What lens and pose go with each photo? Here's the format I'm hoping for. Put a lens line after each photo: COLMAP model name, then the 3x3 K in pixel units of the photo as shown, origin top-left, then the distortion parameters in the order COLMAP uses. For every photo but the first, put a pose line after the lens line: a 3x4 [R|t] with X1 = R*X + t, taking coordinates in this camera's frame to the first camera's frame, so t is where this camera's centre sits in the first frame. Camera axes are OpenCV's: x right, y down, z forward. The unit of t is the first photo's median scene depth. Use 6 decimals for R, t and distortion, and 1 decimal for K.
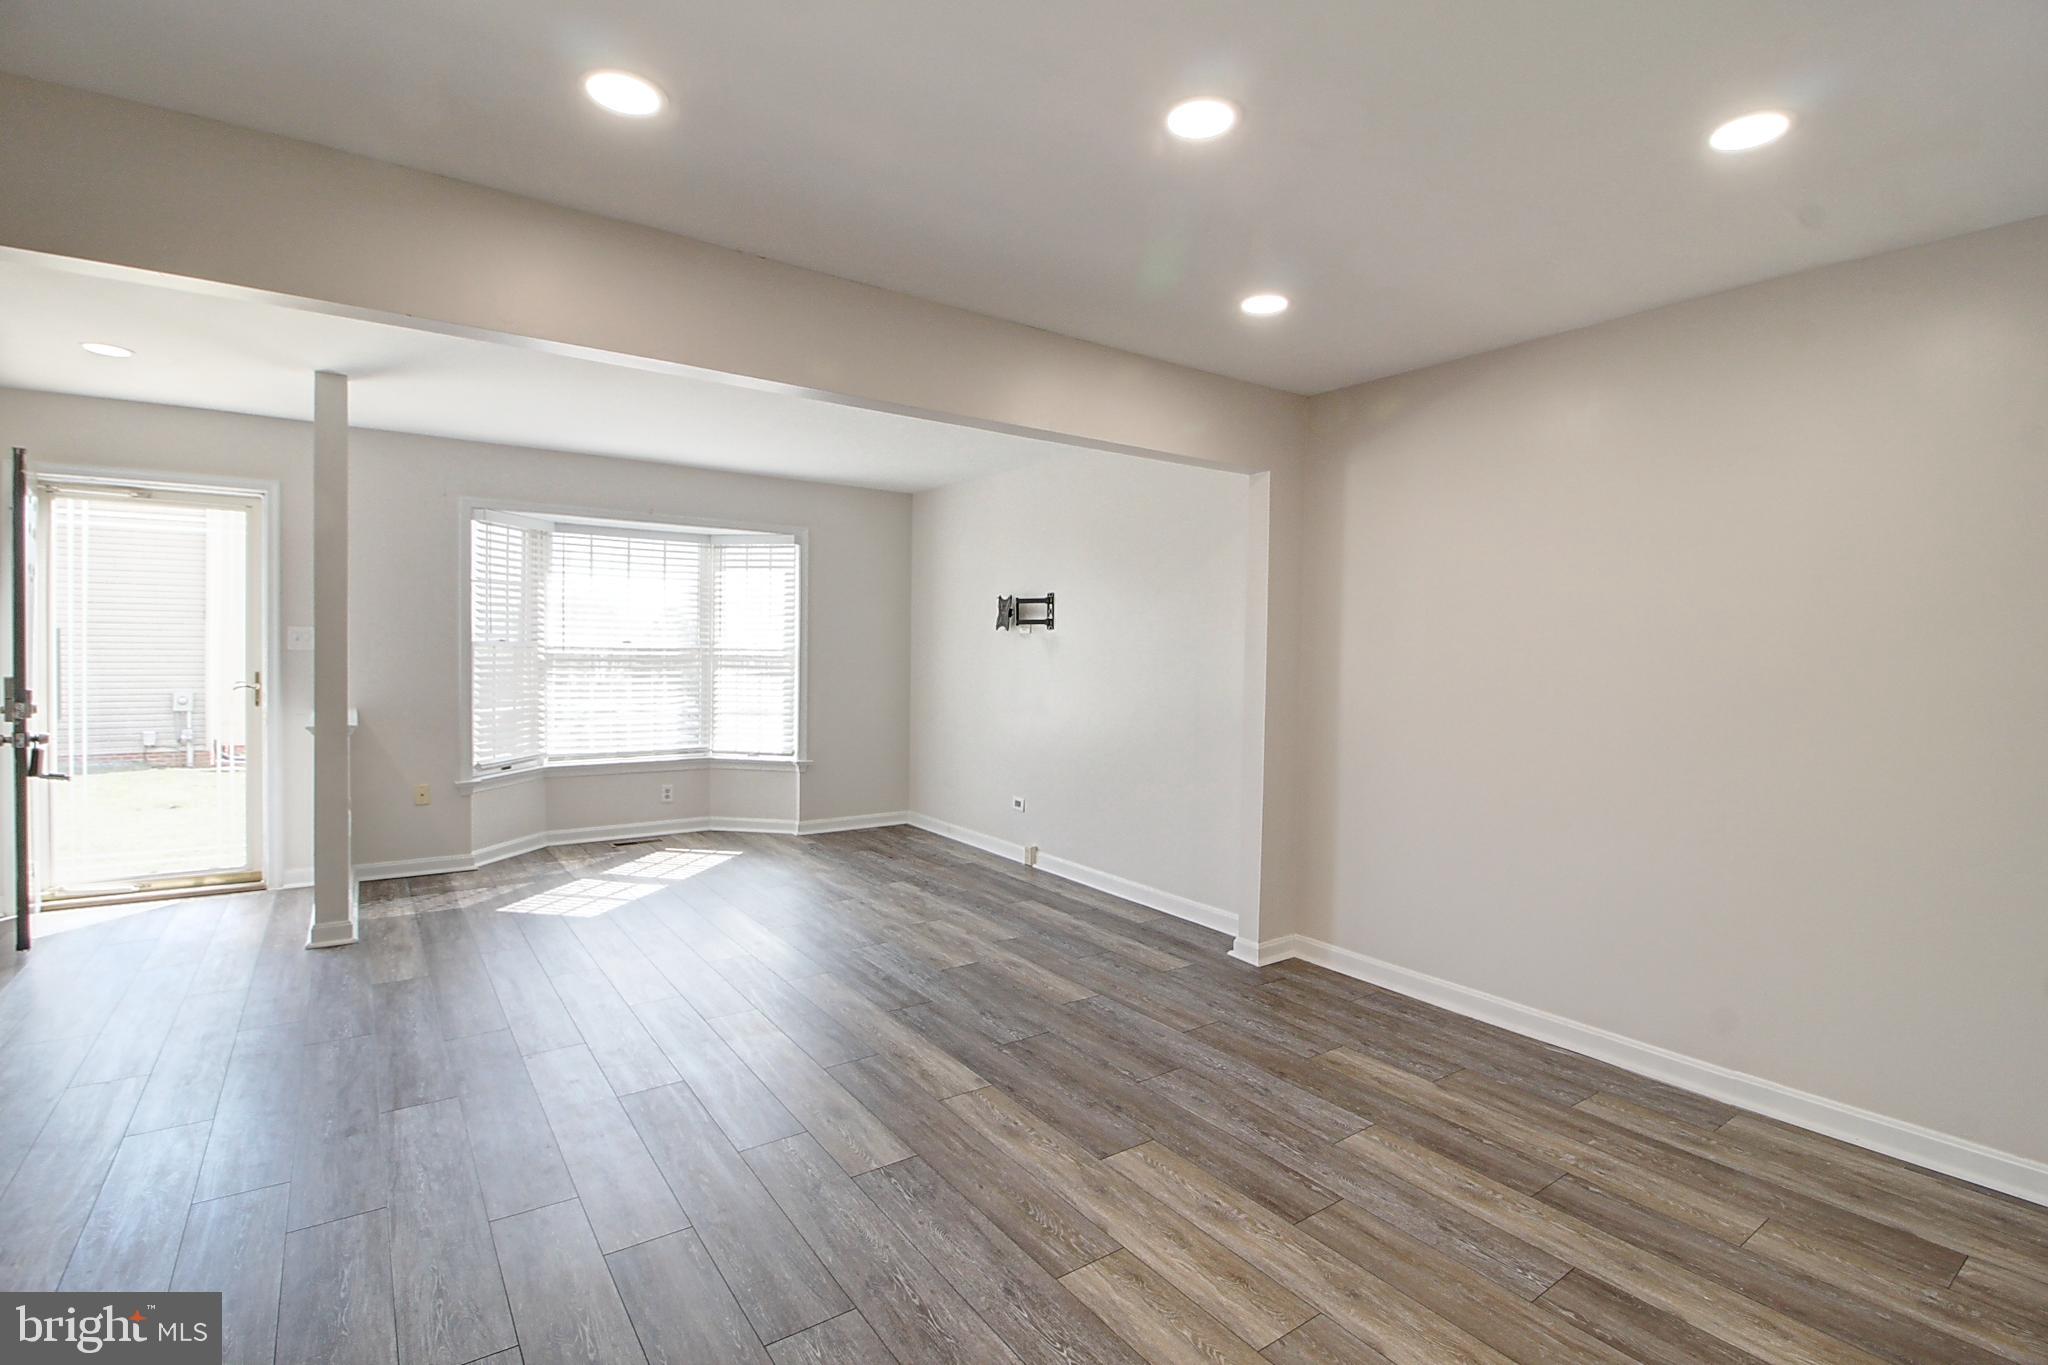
lens RADIAL K [[951.3, 0, 1044.9], [0, 951.3, 676.8], [0, 0, 1]] dist [-0.006682, -0.005968]
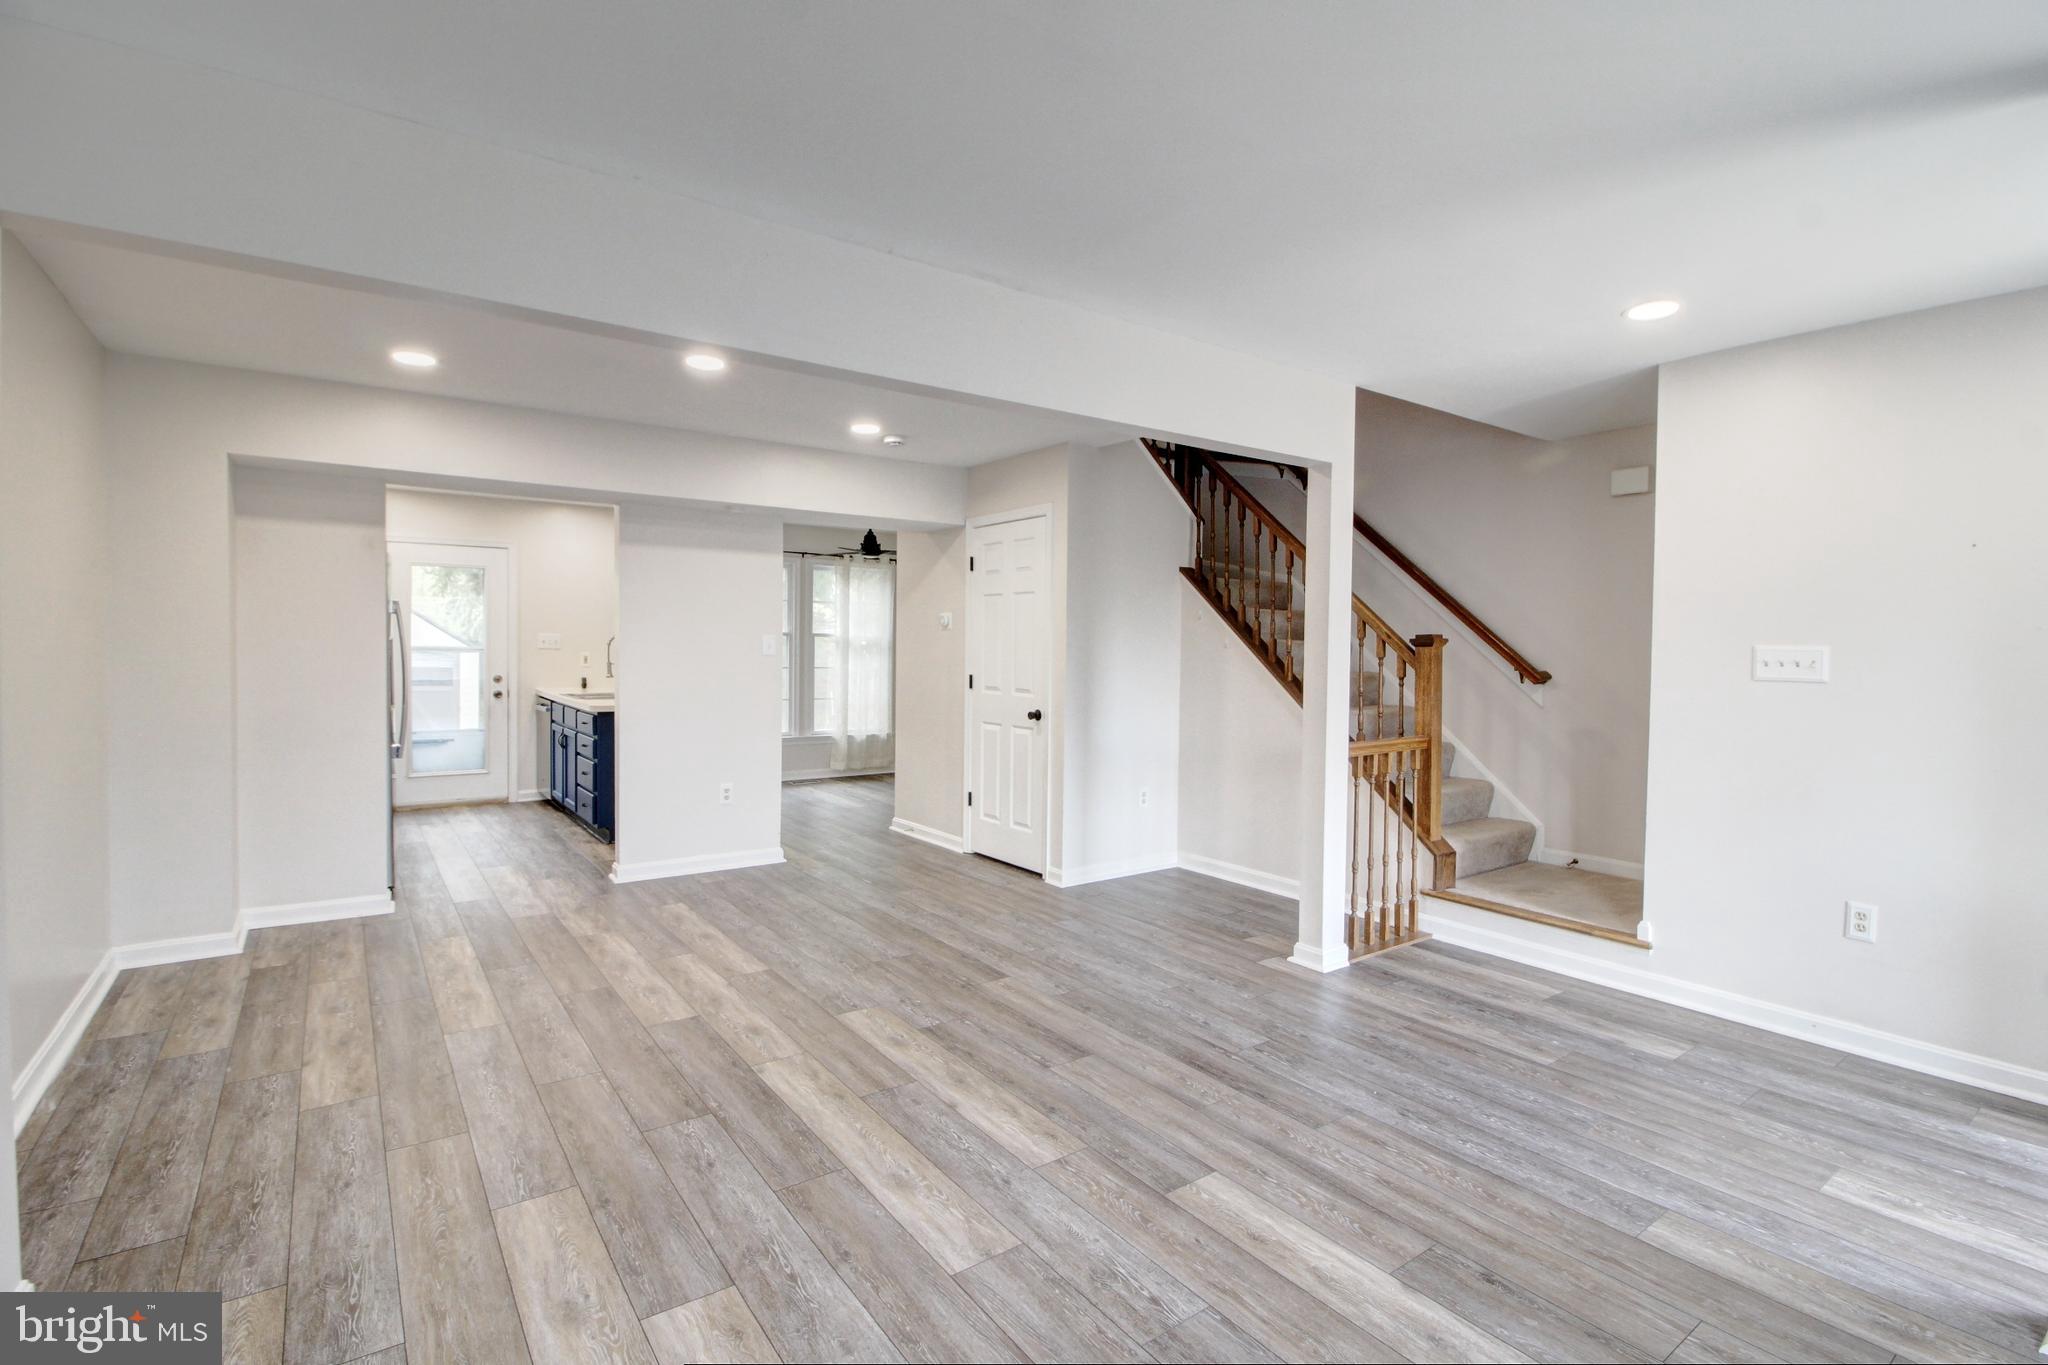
lens RADIAL K [[951.3, 0, 1036.5], [0, 951.3, 673.9], [0, 0, 1]] dist [-0.006682, -0.005968]
pose [[-0.999582, -0.028846, -0.002048, -0.285476], [-0.028917, 0.997810, 0.059498, -0.054025], [0.000327, 0.059532, -0.998226, 1.626830]]
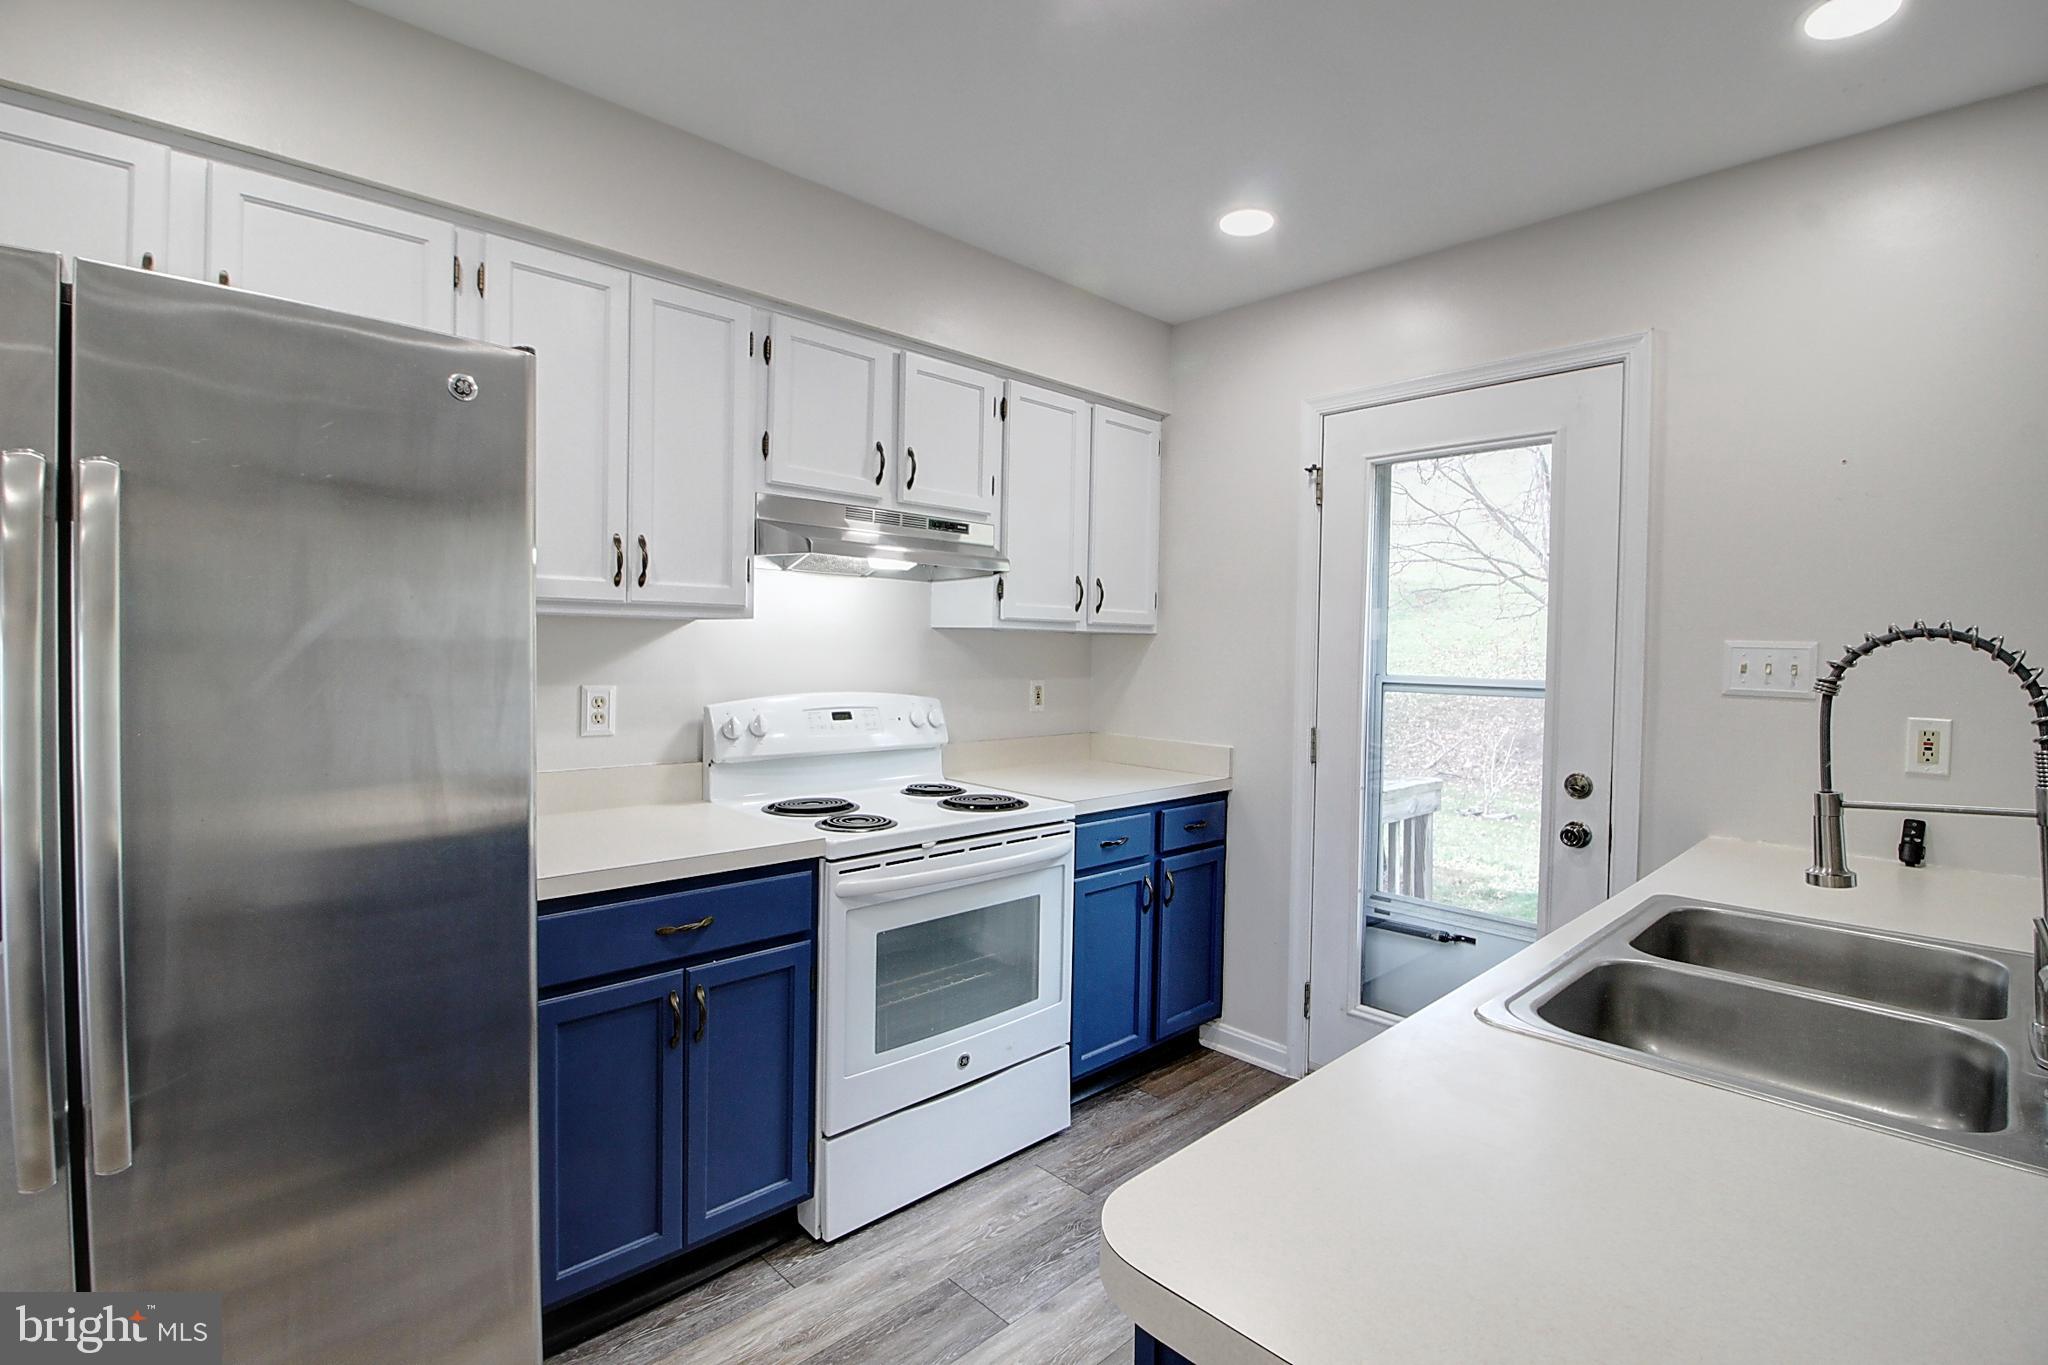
lens RADIAL K [[951.3, 0, 1033.5], [0, 951.3, 668.8], [0, 0, 1]] dist [-0.006682, -0.005968]
pose [[-0.142182, -0.038220, 0.989102, -0.788302], [0.016274, 0.999029, 0.040943, -0.038585], [-0.989707, 0.021918, -0.141422, 0.828108]]
